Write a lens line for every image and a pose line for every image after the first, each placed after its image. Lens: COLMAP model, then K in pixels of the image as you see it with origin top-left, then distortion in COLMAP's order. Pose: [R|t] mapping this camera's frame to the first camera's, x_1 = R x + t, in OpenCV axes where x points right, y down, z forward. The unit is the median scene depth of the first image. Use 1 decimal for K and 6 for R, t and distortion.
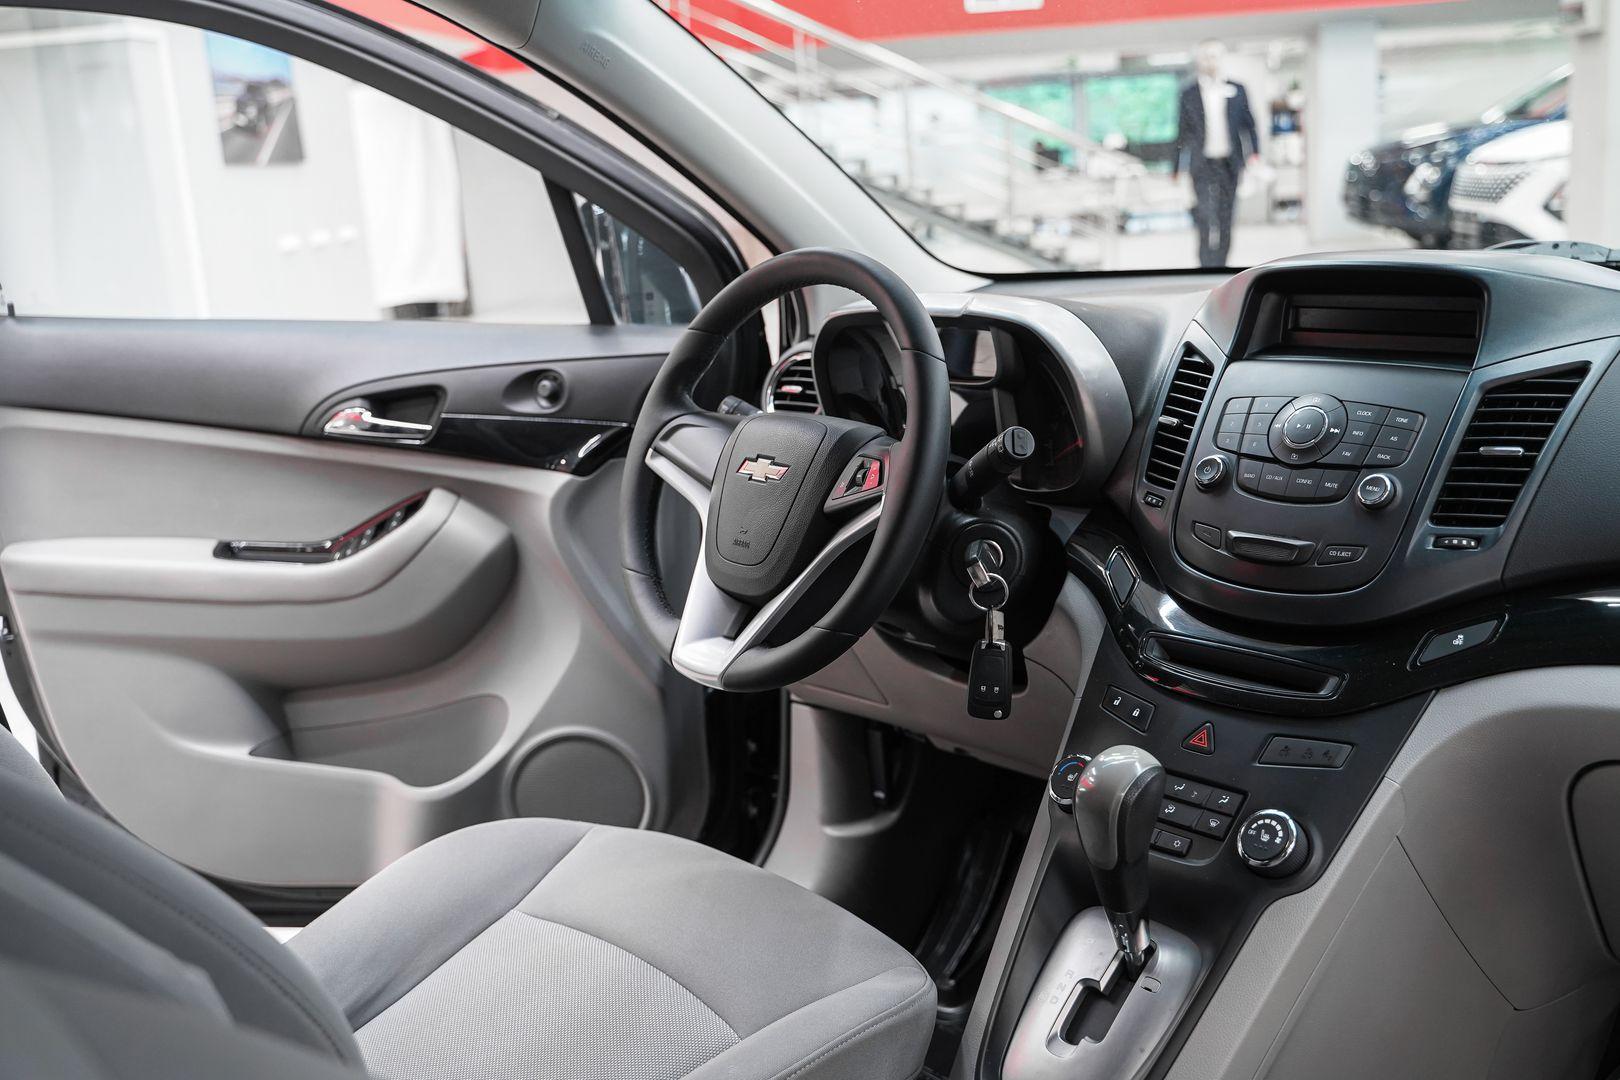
lens RADIAL K [[1580.0, 0, 824.5], [0, 1580.0, 528.3], [0, 0, 1]] dist [-0.035376, 0.000000]
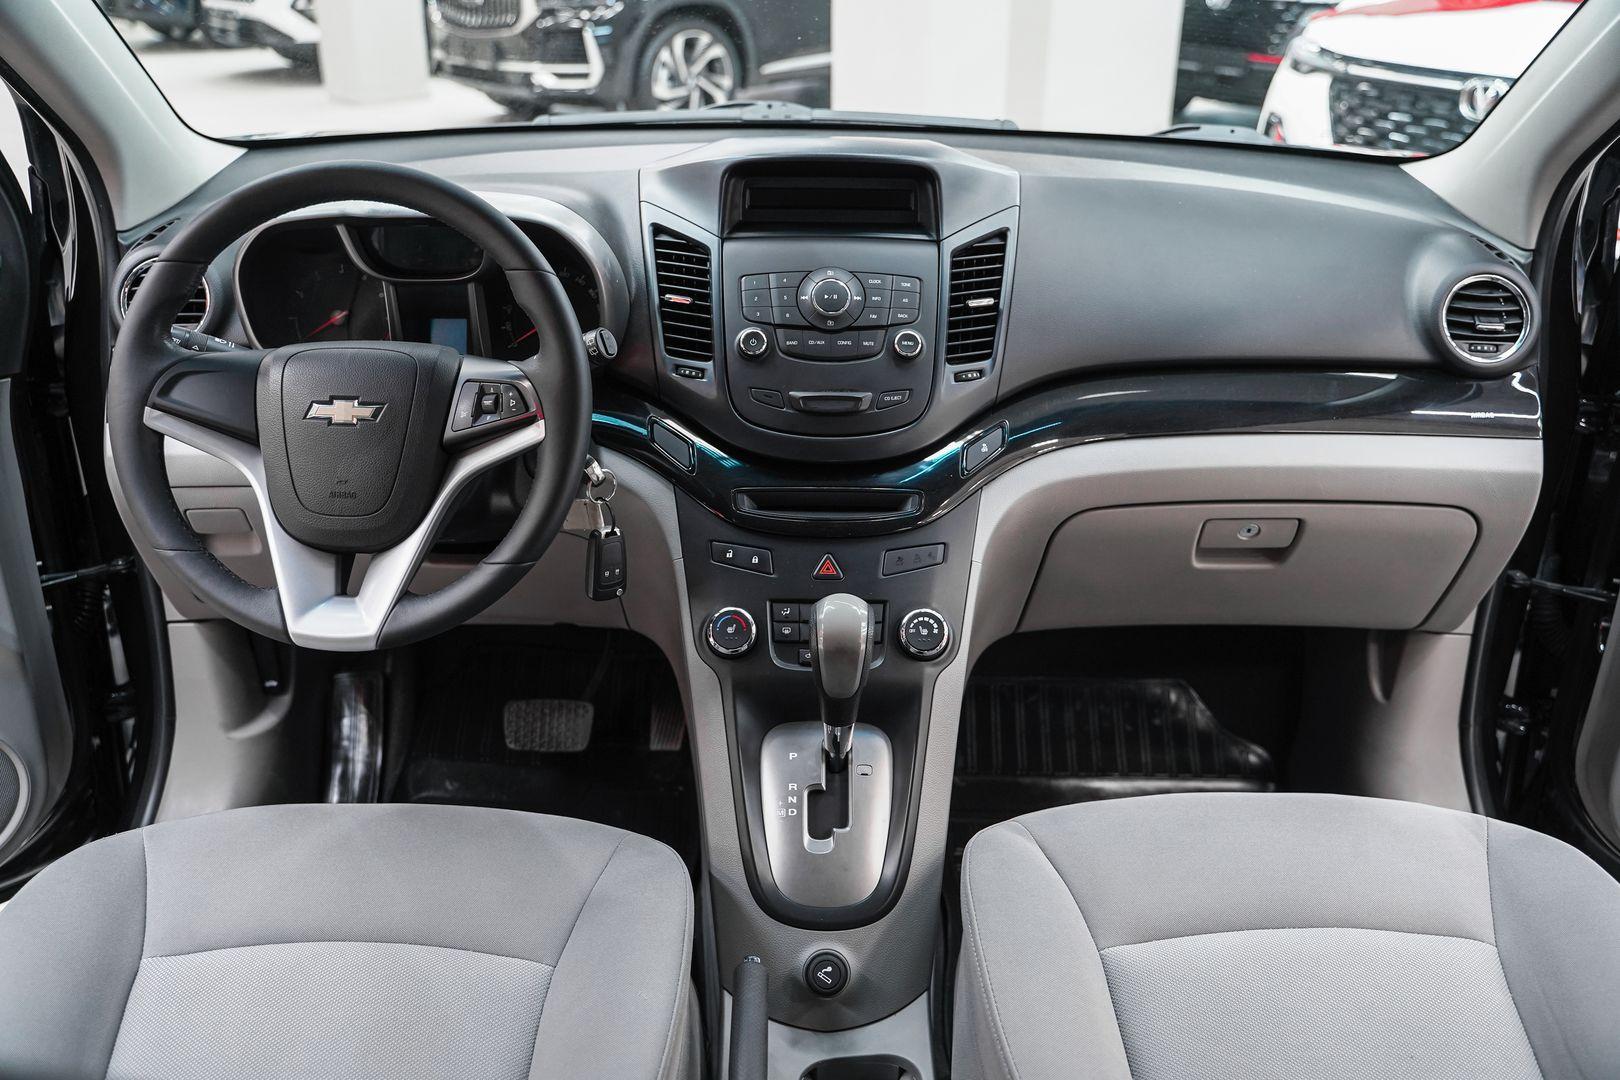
lens RADIAL K [[1311.4, 0, 808.2], [0, 1311.4, 537.5], [0, 0, 1]] dist [-0.122117, 0.104979]
pose [[0.665622, -0.261432, 0.699000, -0.396086], [0.114435, 0.961312, 0.250569, -0.121386], [-0.737463, -0.086794, 0.669787, 0.279120]]
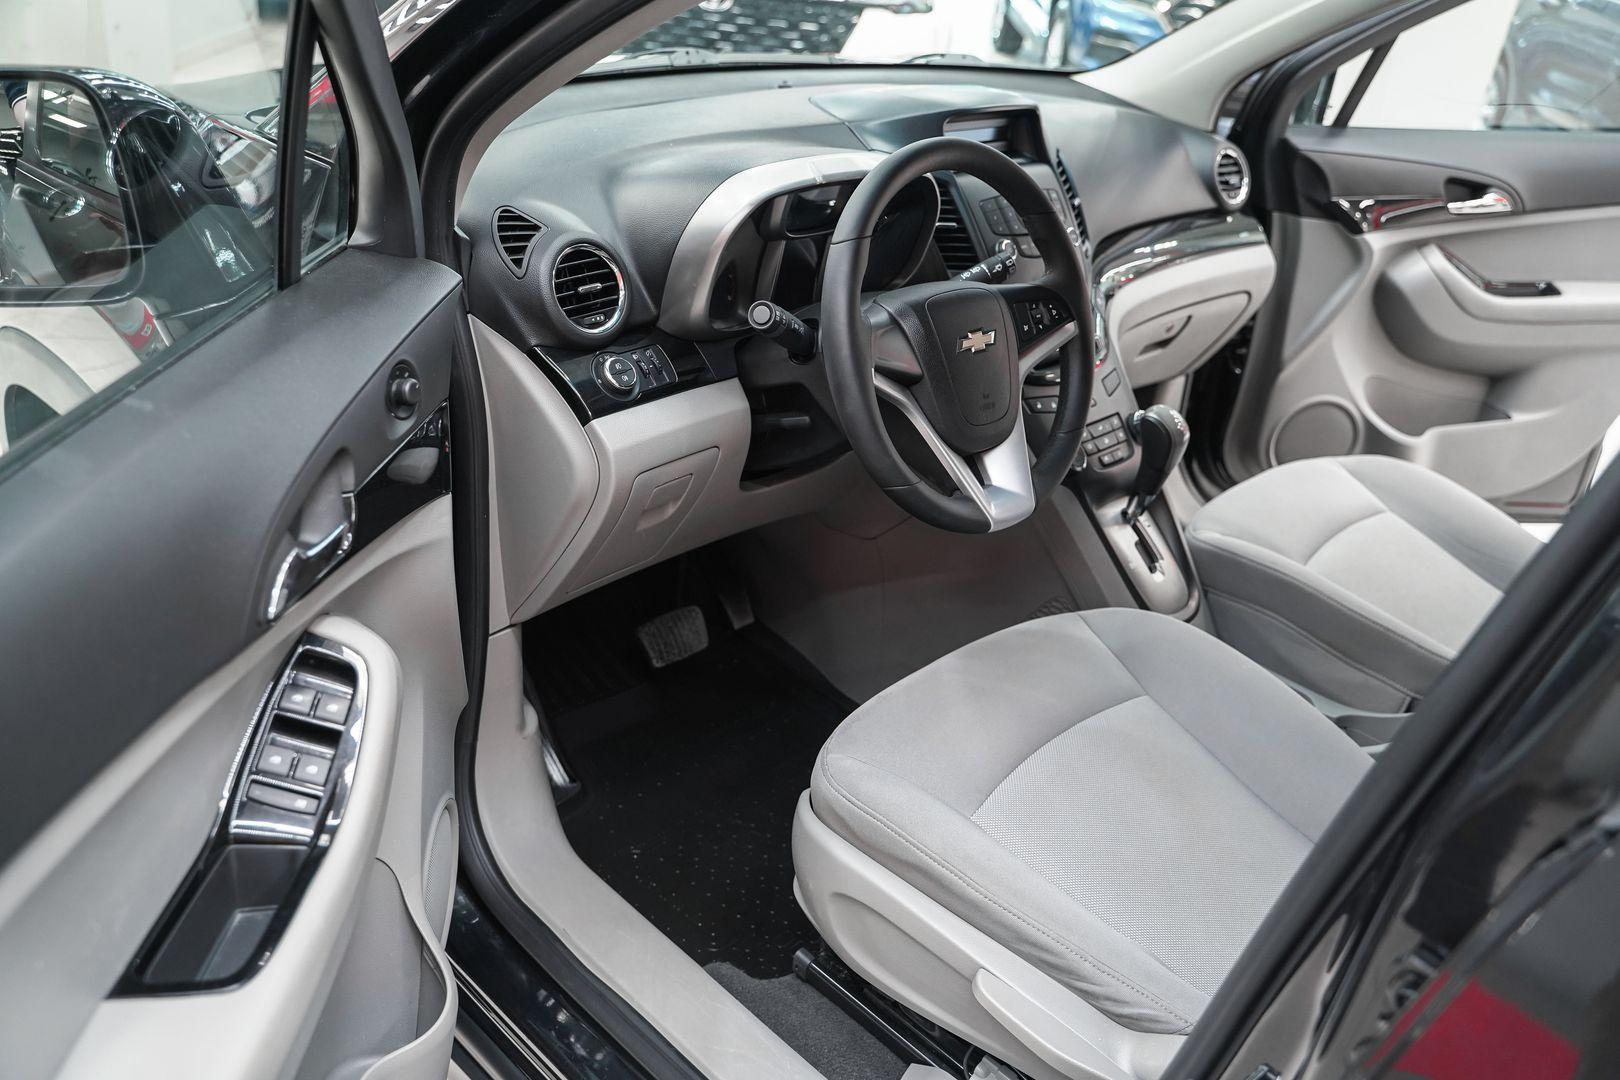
lens RADIAL K [[1311.4, 0, 820.4], [0, 1311.4, 540.3], [0, 0, 1]] dist [-0.122117, 0.104979]
pose [[-0.069547, -0.427427, 0.901371, -0.927764], [0.120640, 0.893324, 0.432919, -0.324576], [-0.990257, 0.138850, -0.010563, 1.112128]]
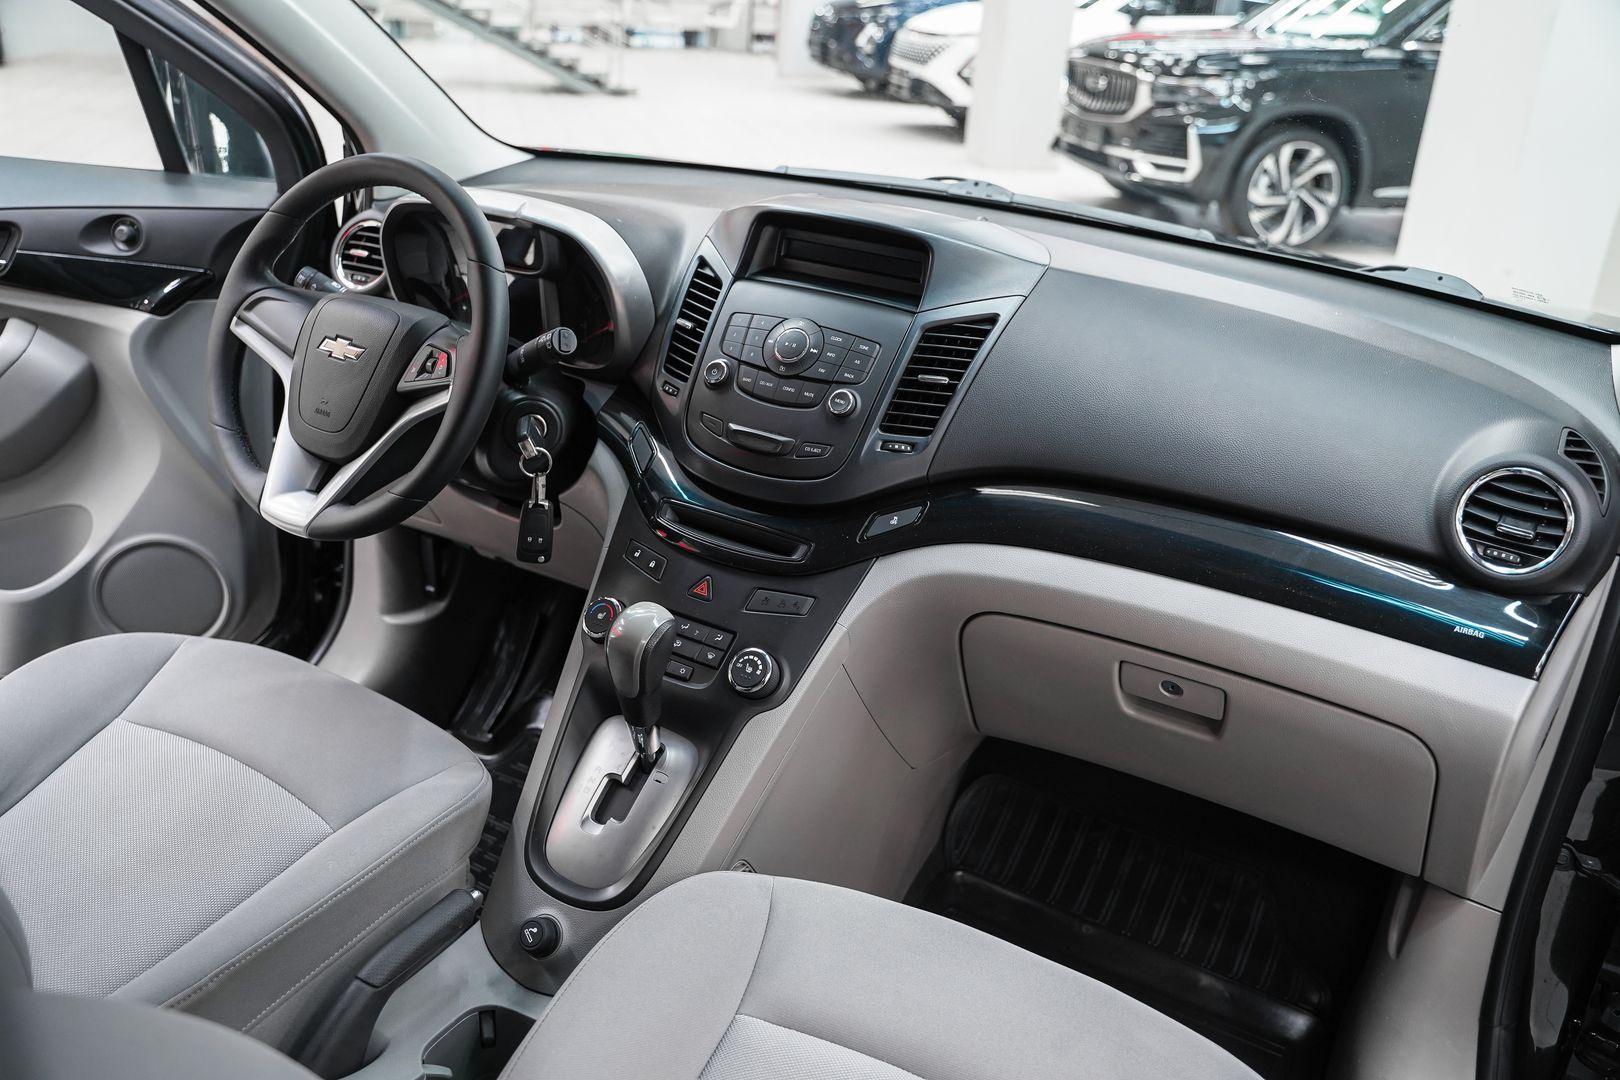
lens RADIAL K [[1311.4, 0, 817.6], [0, 1311.4, 533.8], [0, 0, 1]] dist [-0.122117, 0.104979]
pose [[0.941318, -0.003371, 0.337504, -0.029259], [-0.058744, 0.983052, 0.173659, -0.086006], [-0.332369, -0.183295, 0.925167, -0.014886]]
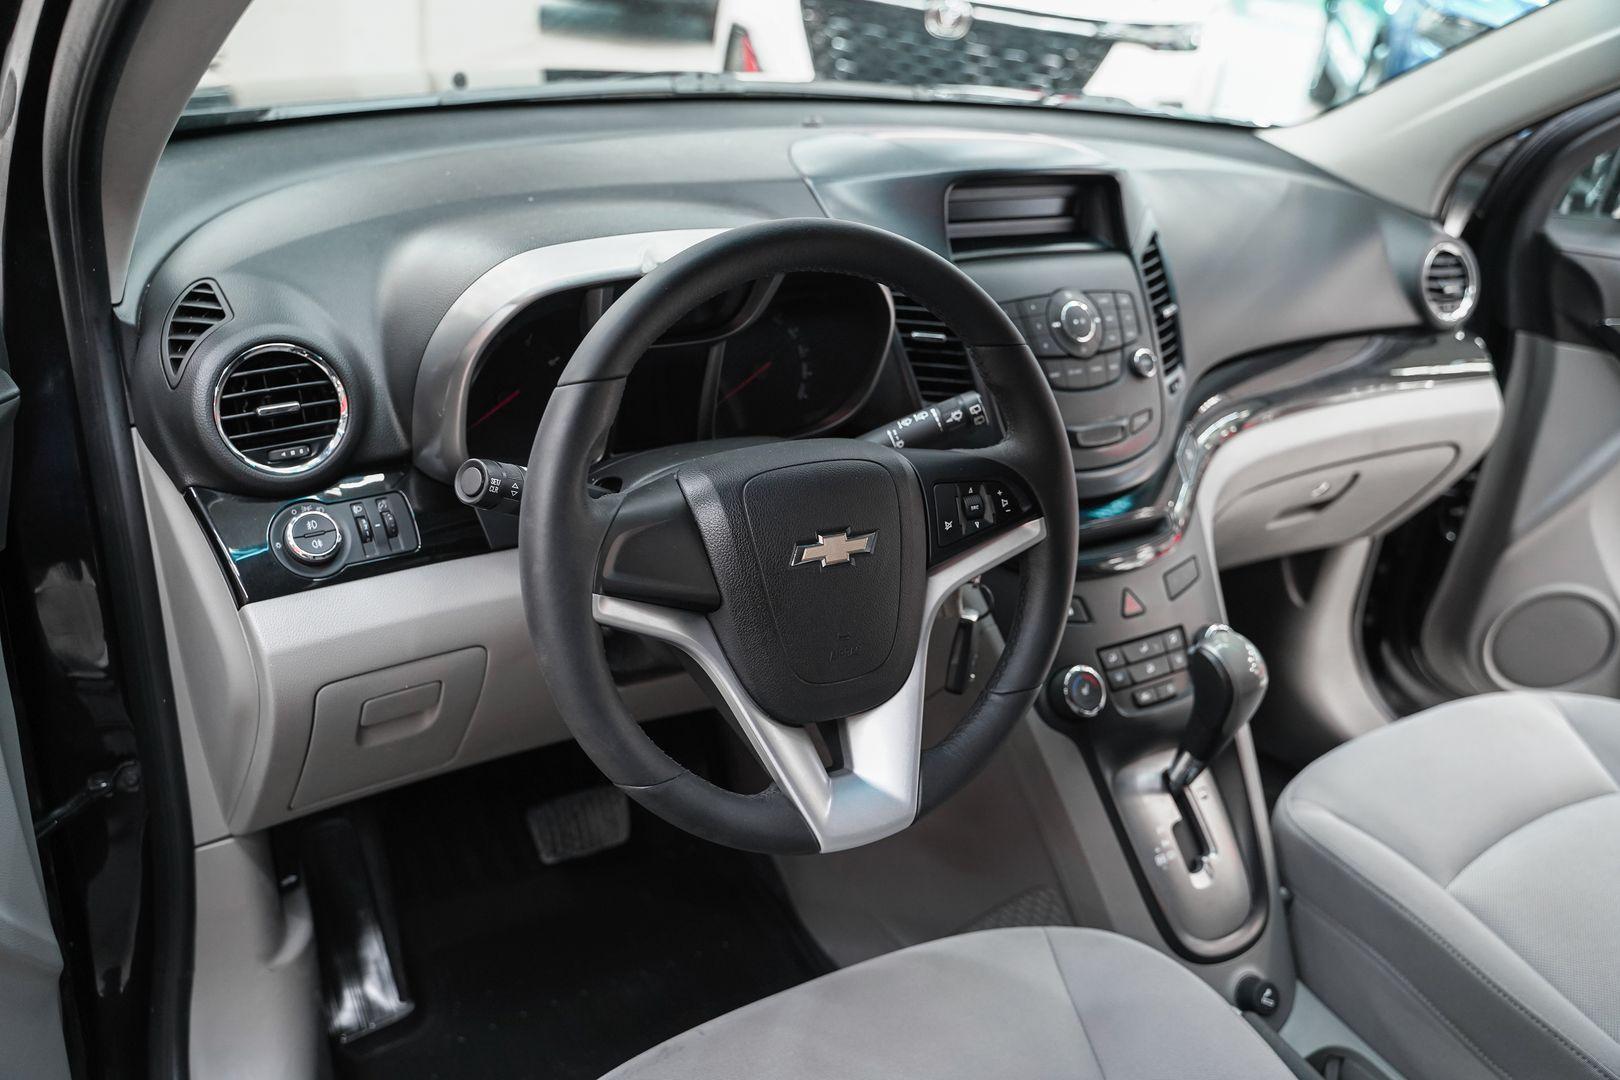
lens RADIAL K [[1311.4, 0, 813.8], [0, 1311.4, 547.3], [0, 0, 1]] dist [-0.122117, 0.104979]
pose [[0.175414, -0.404944, 0.897358, -0.558214], [0.098862, 0.914128, 0.393186, -0.264383], [-0.979518, 0.019745, 0.200384, 0.865985]]
